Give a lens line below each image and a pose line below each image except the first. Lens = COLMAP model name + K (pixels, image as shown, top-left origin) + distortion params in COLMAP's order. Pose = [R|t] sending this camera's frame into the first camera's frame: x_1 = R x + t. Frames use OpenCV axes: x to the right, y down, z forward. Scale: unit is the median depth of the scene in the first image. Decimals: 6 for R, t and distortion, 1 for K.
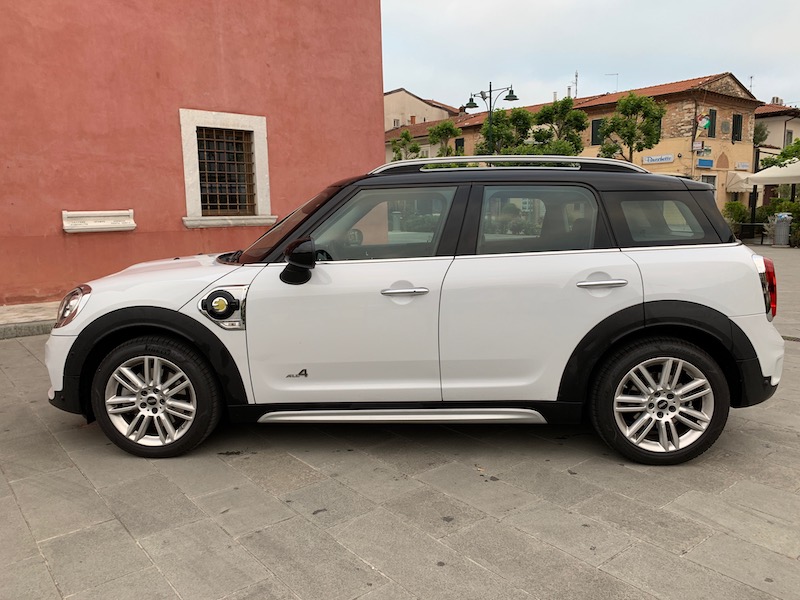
lens RADIAL K [[605.4, 0, 399.7], [0, 605.4, 300.6], [0, 0, 1]] dist [0.006437, -0.026245]
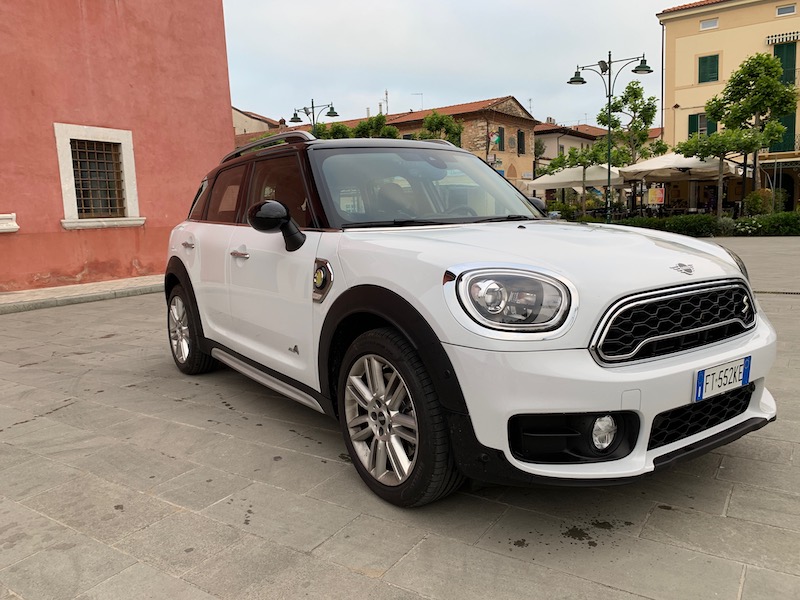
lens RADIAL K [[605.4, 0, 401.3], [0, 605.4, 300.2], [0, 0, 1]] dist [0.006437, -0.026245]
pose [[0.956573, -0.061563, 0.284918, -0.077072], [0.066746, 0.997734, -0.008508, 0.055022], [-0.283748, 0.027156, 0.958514, -0.214668]]
